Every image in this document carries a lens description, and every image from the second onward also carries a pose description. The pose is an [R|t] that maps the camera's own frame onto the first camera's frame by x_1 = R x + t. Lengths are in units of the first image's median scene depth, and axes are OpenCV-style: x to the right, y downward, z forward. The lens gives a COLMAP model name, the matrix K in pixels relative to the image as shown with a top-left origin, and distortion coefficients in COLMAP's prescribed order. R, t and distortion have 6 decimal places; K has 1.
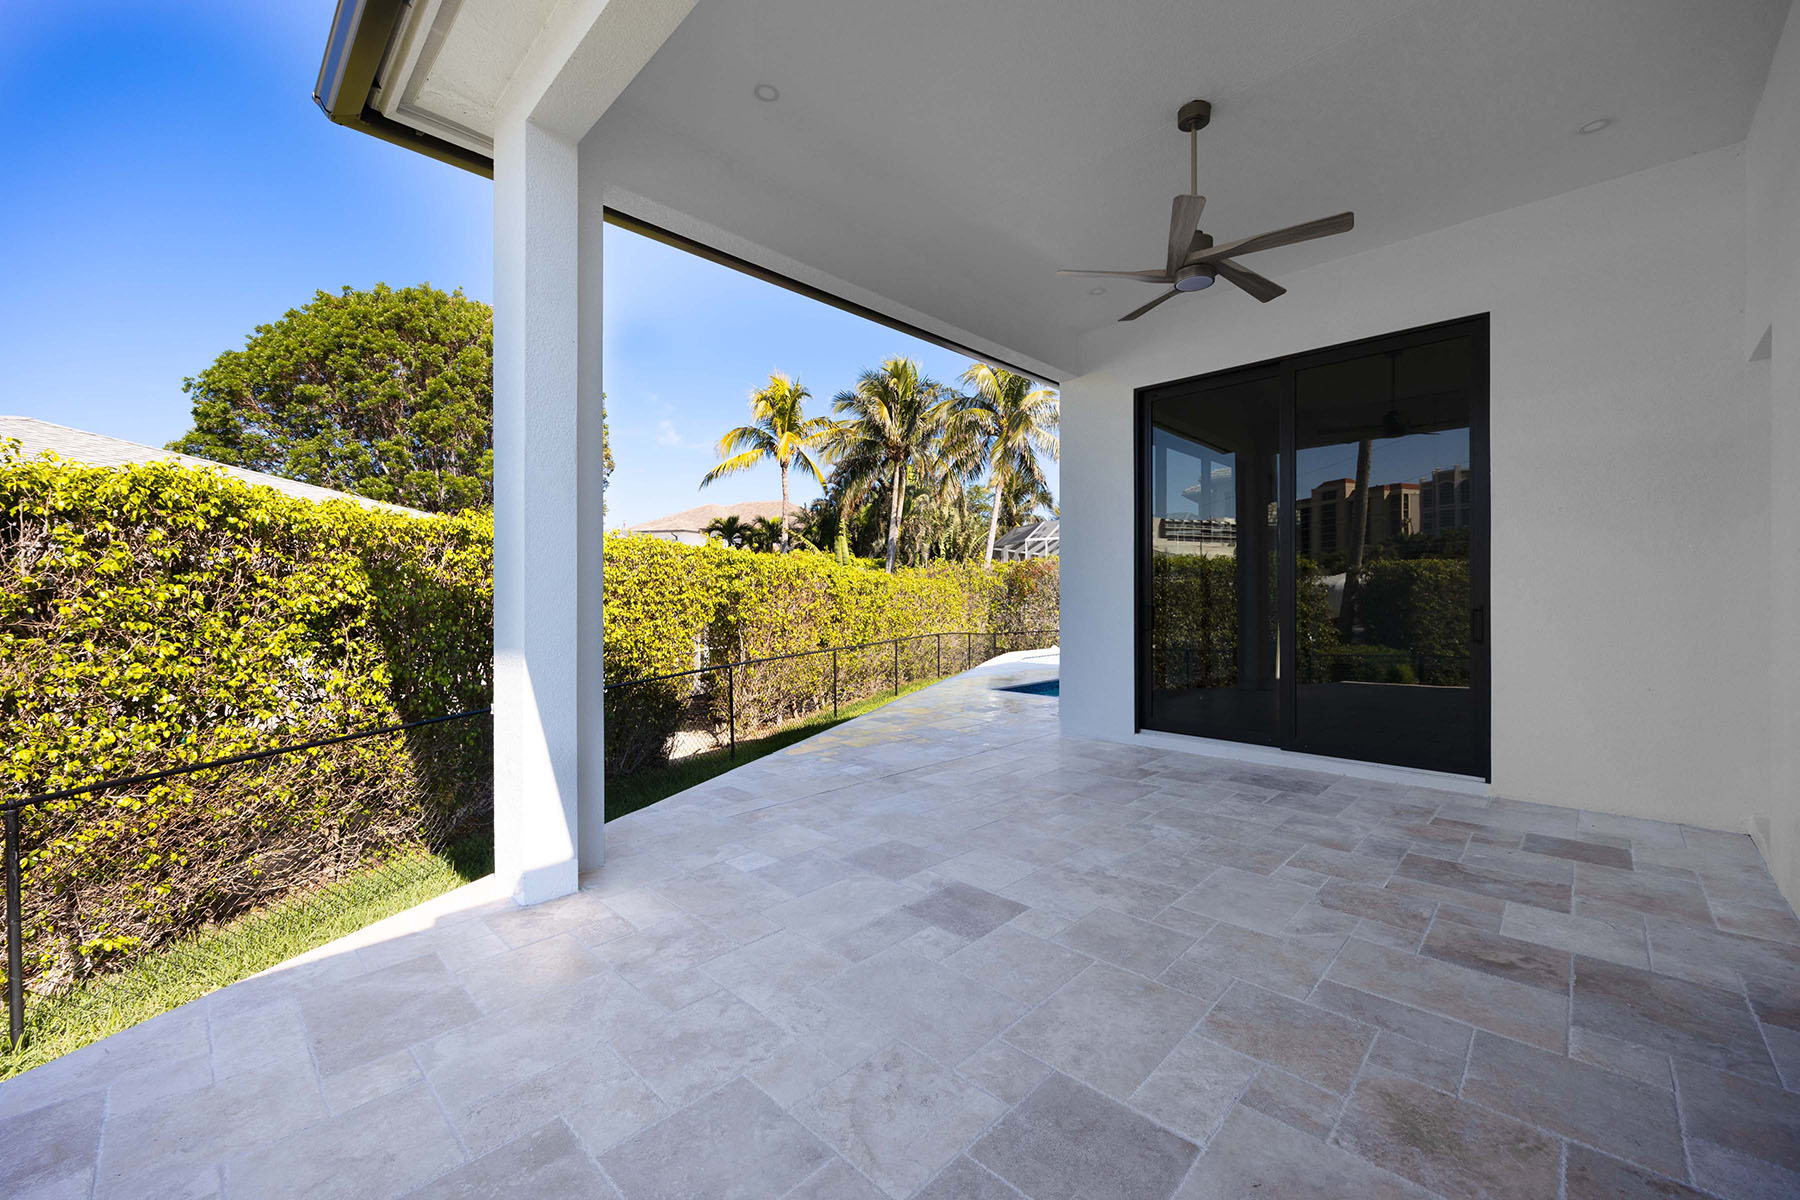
lens RADIAL K [[716.5, 0, 902.3], [0, 716.5, 596.6], [0, 0, 1]] dist [-0.007002, 0.000519]
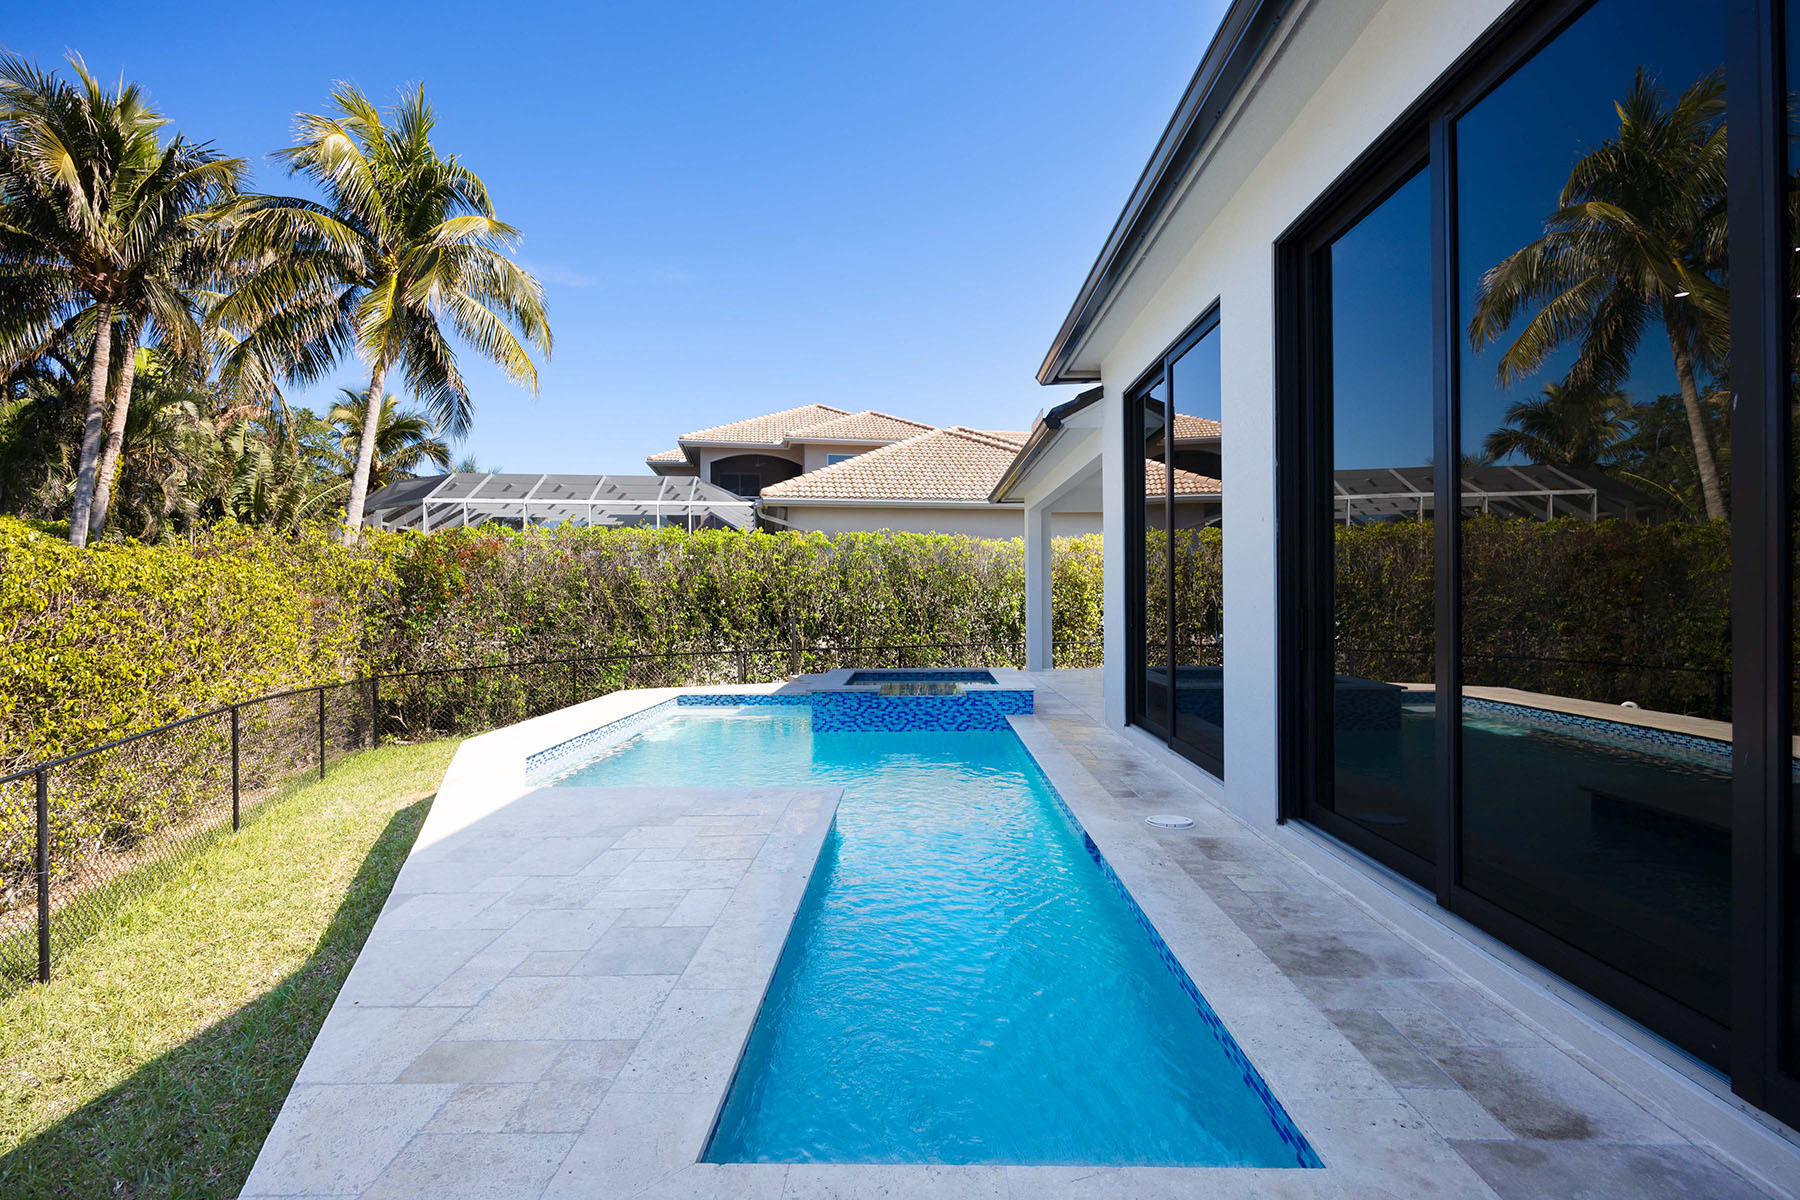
lens RADIAL K [[799.9, 0, 904.1], [0, 799.9, 590.6], [0, 0, 1]] dist [-0.017353, -0.000258]
pose [[0.718380, 0.001168, 0.695650, 0.010115], [0.008772, 0.999904, -0.010737, 0.001050], [-0.695596, 0.013816, 0.718301, 0.295308]]
